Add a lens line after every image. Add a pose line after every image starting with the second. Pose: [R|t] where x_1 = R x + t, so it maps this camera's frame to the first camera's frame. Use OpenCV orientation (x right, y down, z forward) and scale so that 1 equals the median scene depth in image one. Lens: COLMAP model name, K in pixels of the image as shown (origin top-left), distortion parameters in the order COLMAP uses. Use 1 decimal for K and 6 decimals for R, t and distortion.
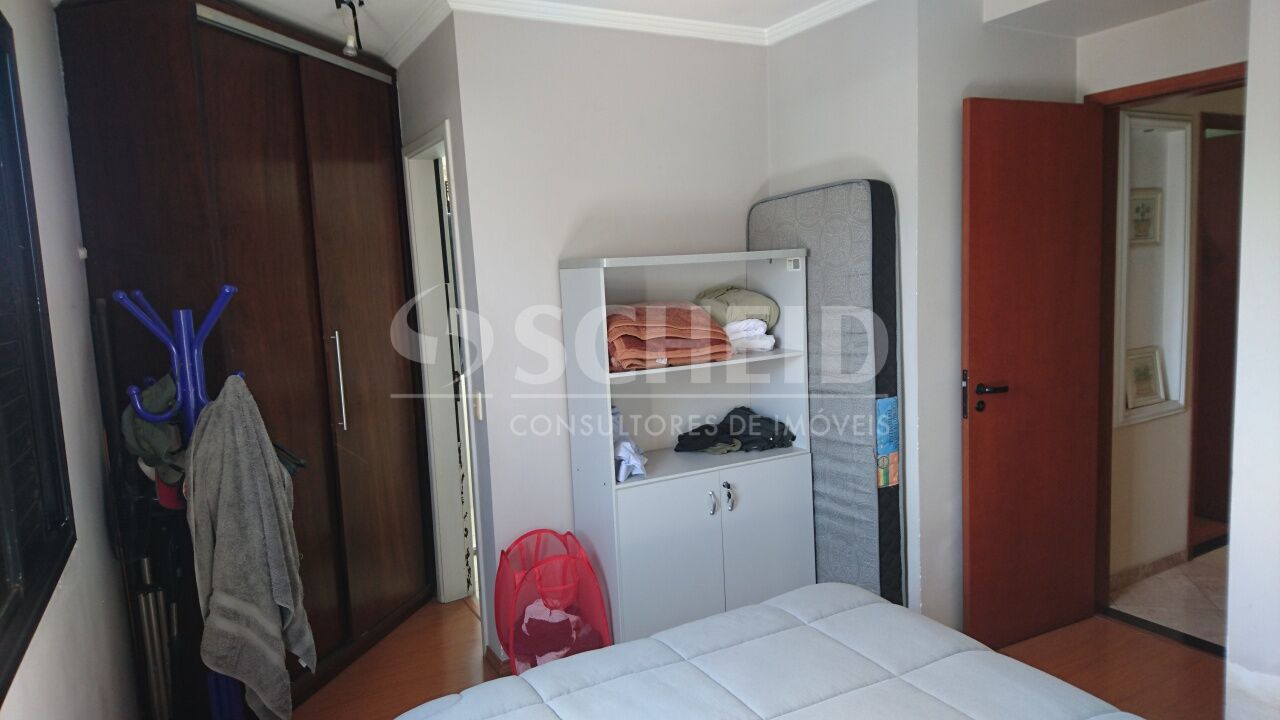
lens RADIAL K [[802.2, 0, 640.0], [0, 802.2, 360.0], [0, 0, 1]] dist [0.192315, -0.348646]
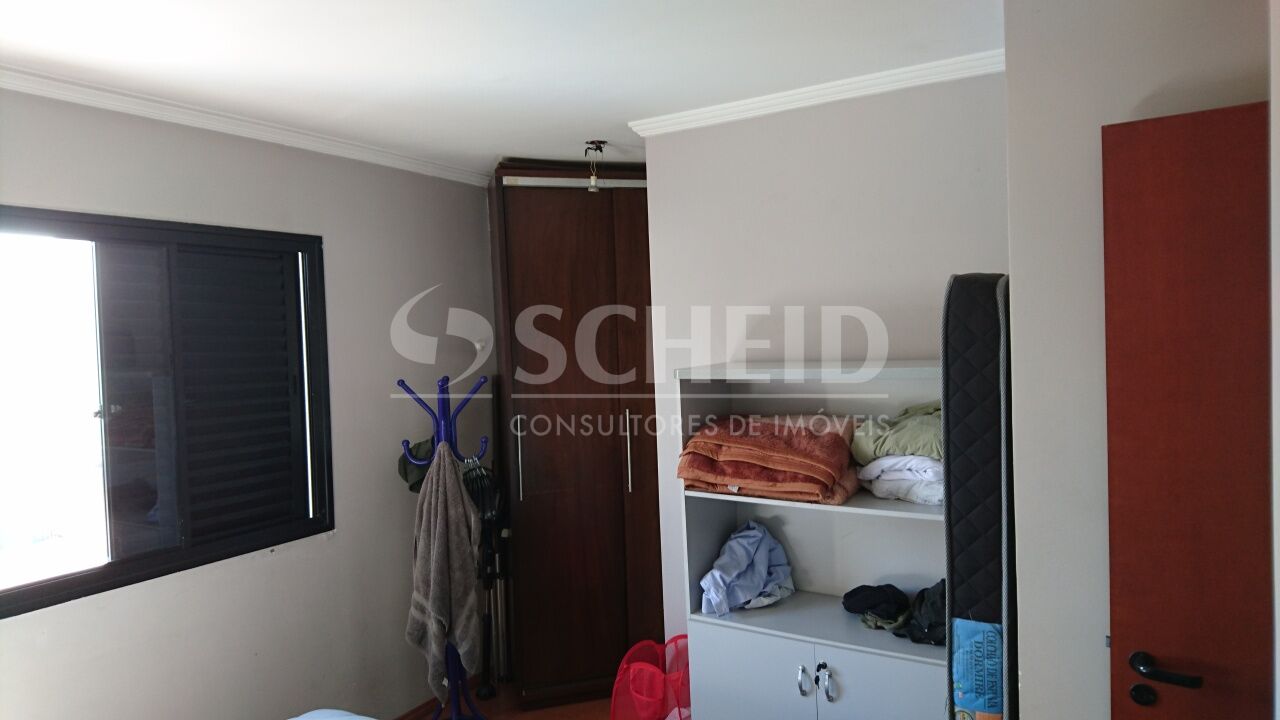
lens RADIAL K [[802.2, 0, 640.0], [0, 802.2, 360.0], [0, 0, 1]] dist [0.192315, -0.348646]
pose [[0.496046, 0.060268, -0.866202, 0.708076], [-0.087769, 0.995959, 0.019034, -0.141178], [0.863849, 0.066583, 0.499331, 0.452253]]
